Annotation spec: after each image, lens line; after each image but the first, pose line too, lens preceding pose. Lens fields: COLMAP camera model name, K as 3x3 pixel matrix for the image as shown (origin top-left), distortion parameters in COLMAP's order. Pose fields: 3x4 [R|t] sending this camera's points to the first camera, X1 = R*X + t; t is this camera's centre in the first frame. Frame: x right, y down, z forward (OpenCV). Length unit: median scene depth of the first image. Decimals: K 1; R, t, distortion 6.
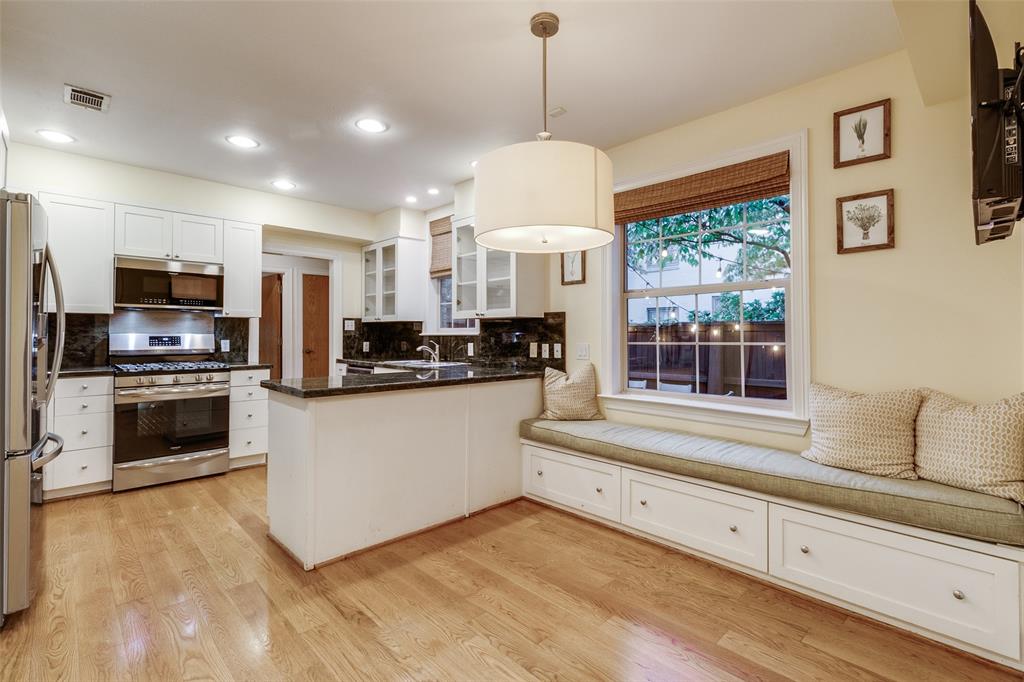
lens RADIAL K [[470.5, 0, 516.8], [0, 470.5, 332.4], [0, 0, 1]] dist [0.003242, -0.001450]
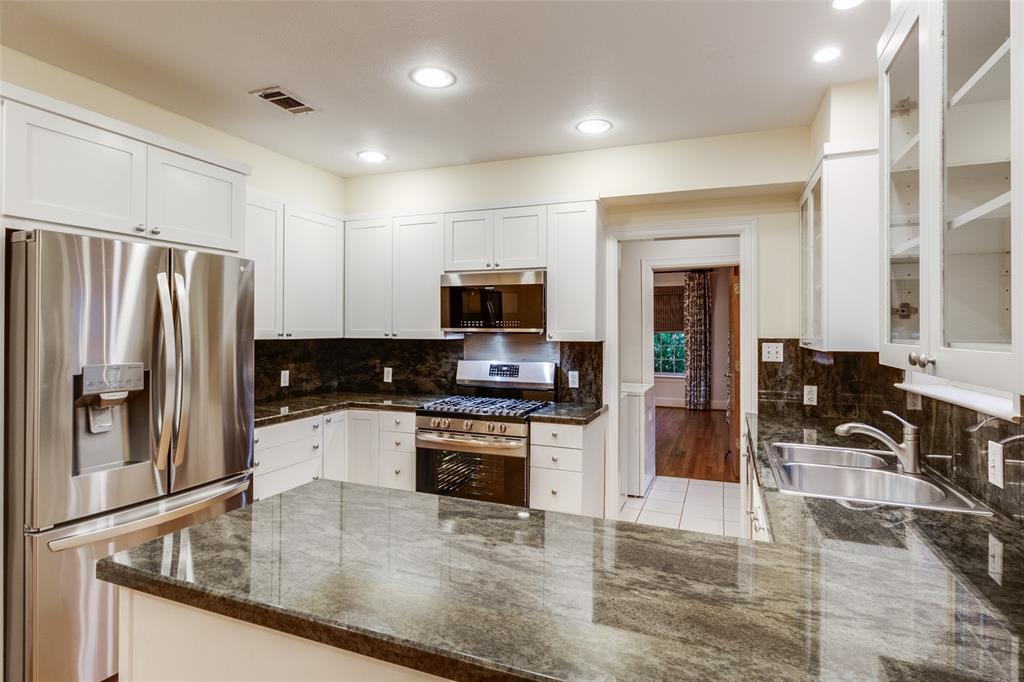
lens RADIAL K [[532.3, 0, 515.0], [0, 532.3, 331.9], [0, 0, 1]] dist [0.000989, 0.000068]
pose [[0.408813, 0.007598, -0.912587, 0.091194], [-0.000189, 0.999966, 0.008241, -0.054686], [0.912618, -0.003197, 0.408800, 0.629174]]
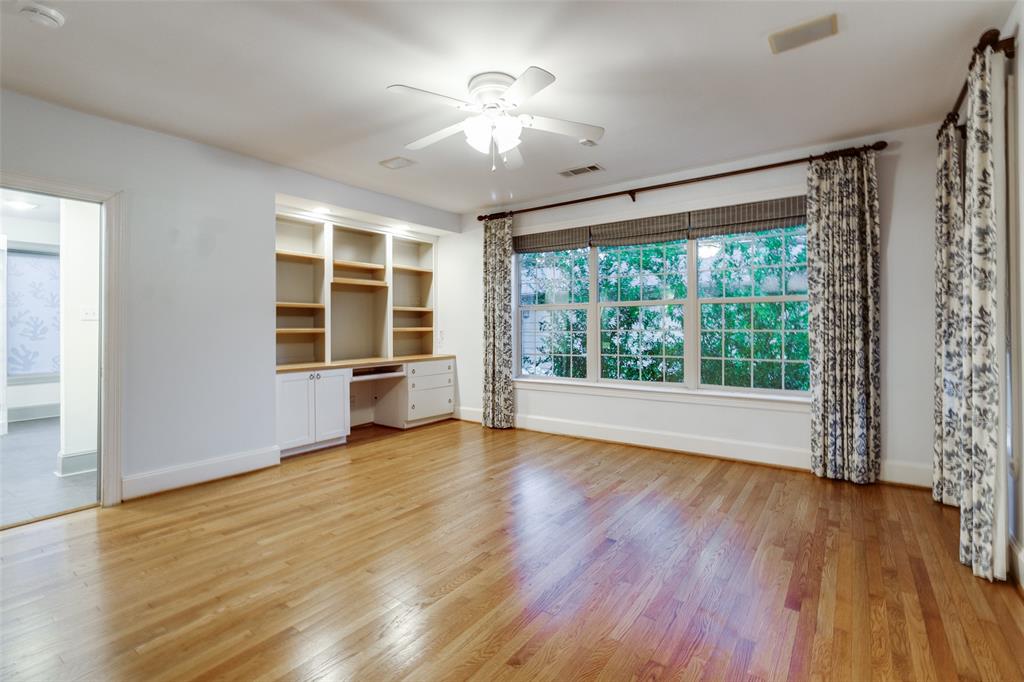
lens RADIAL K [[492.0, 0, 505.0], [0, 492.0, 334.2], [0, 0, 1]] dist [-0.003351, -0.000490]
pose [[0.186300, 0.007271, -0.982466, -0.255036], [0.011514, 0.999888, 0.009583, -0.029900], [0.982425, -0.013097, 0.186195, 0.933148]]
